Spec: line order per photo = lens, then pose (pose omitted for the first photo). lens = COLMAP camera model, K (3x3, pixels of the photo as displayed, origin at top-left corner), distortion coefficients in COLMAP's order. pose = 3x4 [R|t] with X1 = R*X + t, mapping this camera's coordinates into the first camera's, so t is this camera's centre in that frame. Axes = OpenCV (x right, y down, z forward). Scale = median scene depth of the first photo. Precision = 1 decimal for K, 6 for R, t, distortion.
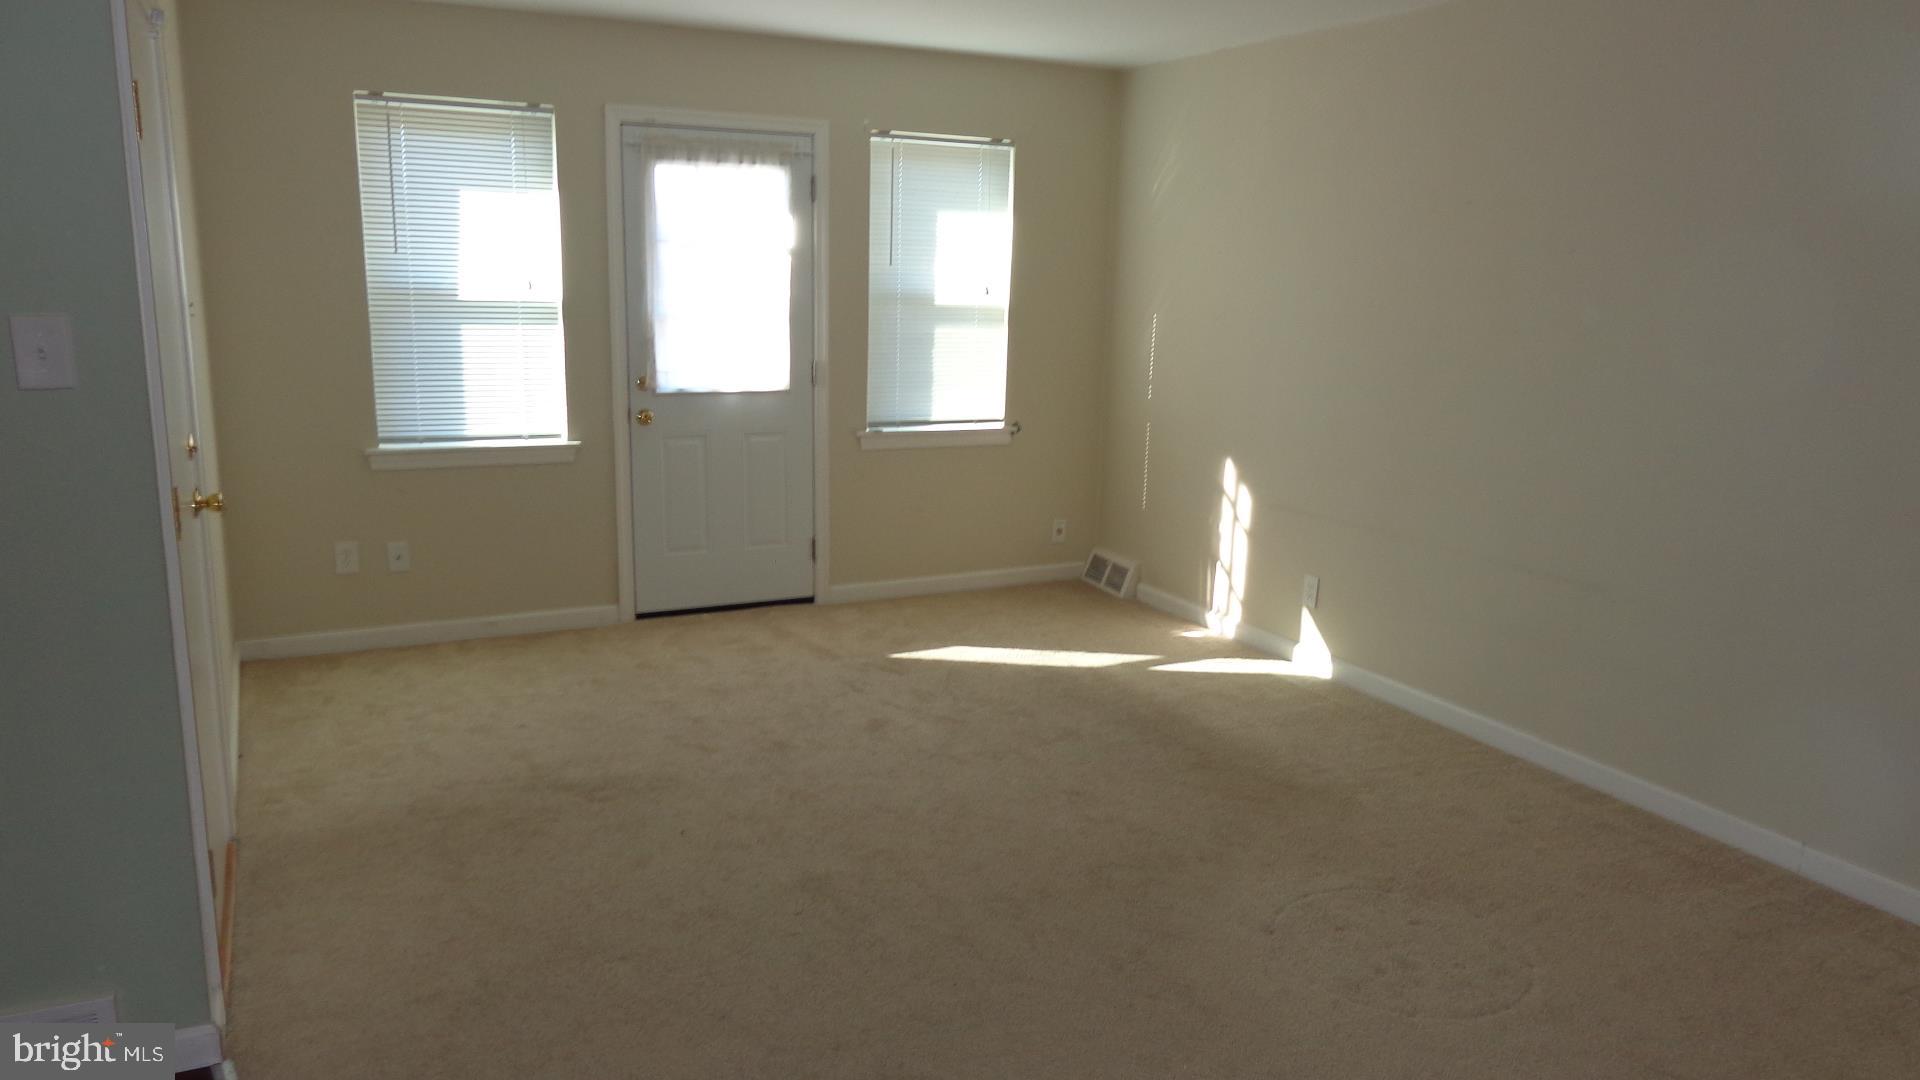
lens RADIAL K [[1344.8, 0, 967.3], [0, 1344.8, 541.7], [0, 0, 1]] dist [-0.012726, 0.013041]
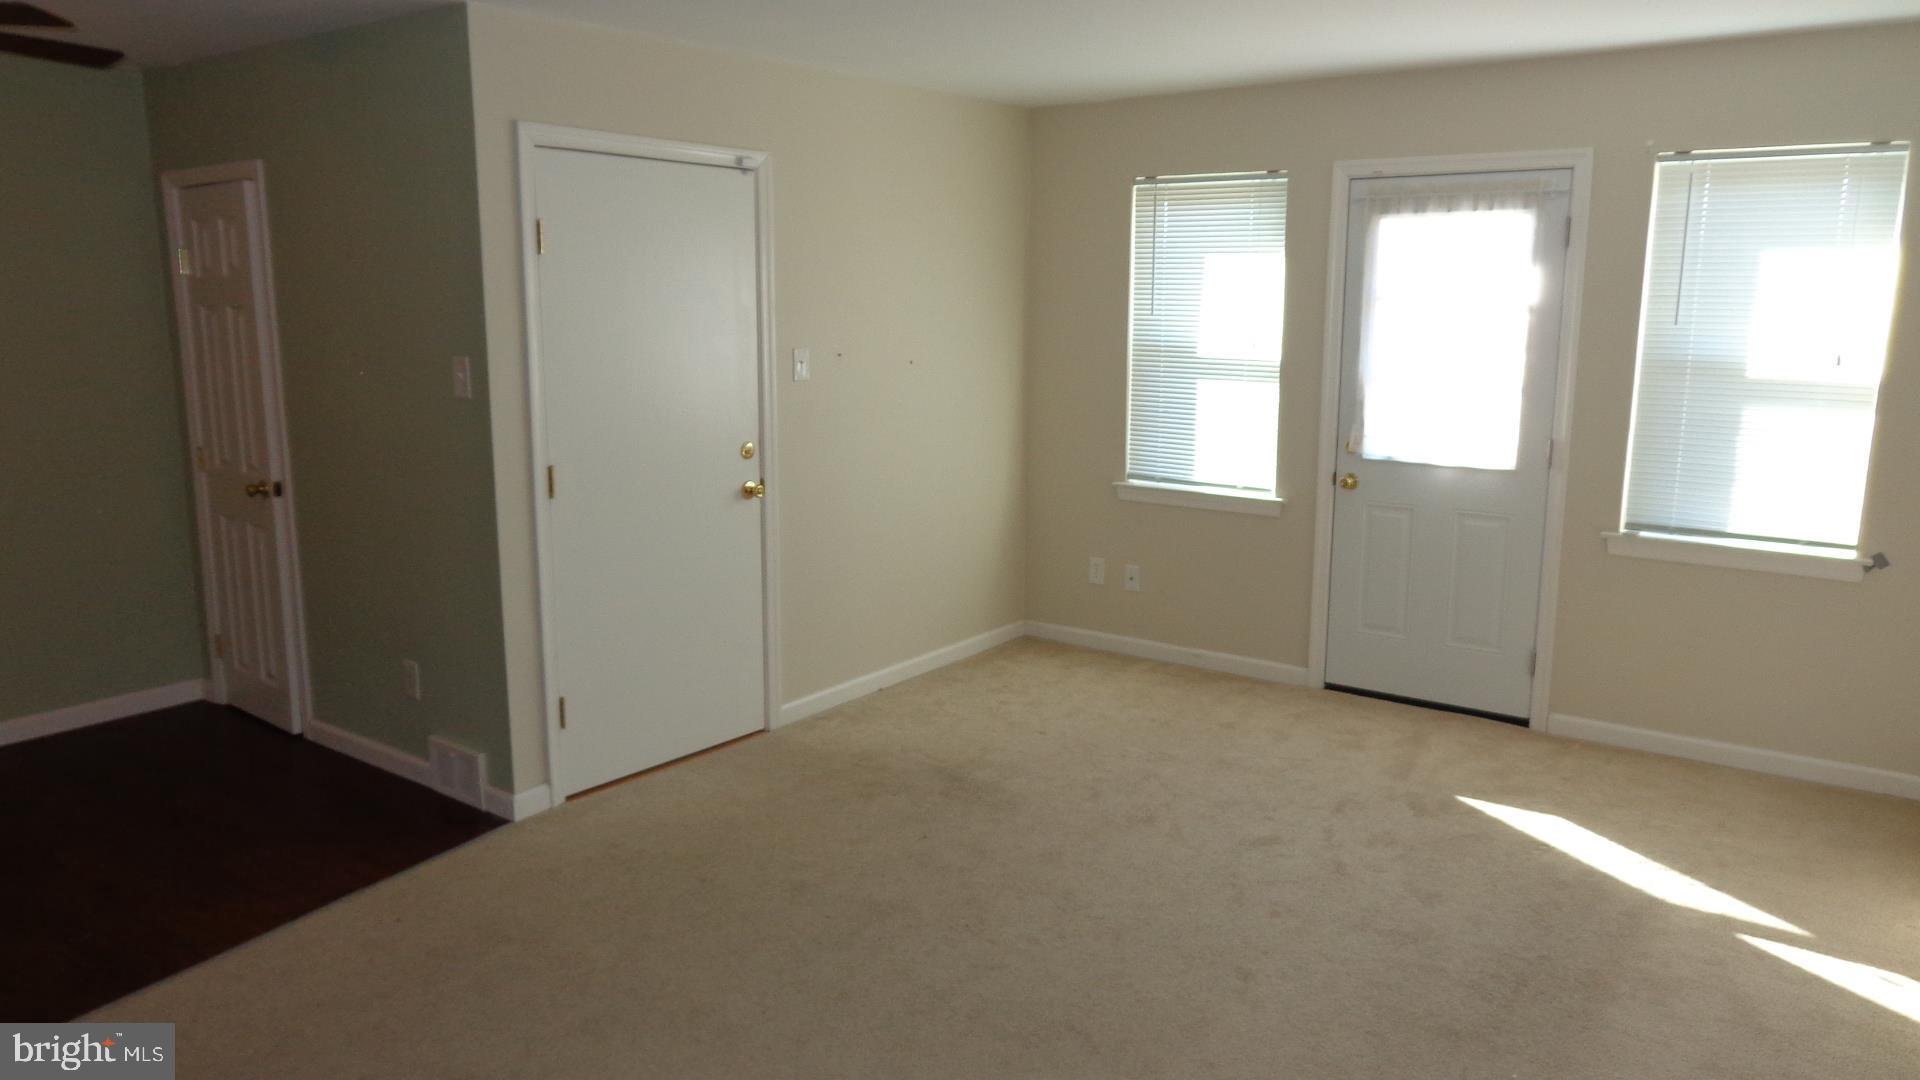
lens RADIAL K [[1283.1, 0, 965.3], [0, 1283.1, 545.1], [0, 0, 1]] dist [-0.003507, -0.004809]
pose [[0.462486, 0.141745, -0.875223, 0.447416], [-0.182562, 0.981210, 0.062441, -0.056666], [0.867628, 0.130904, 0.479672, 0.334464]]
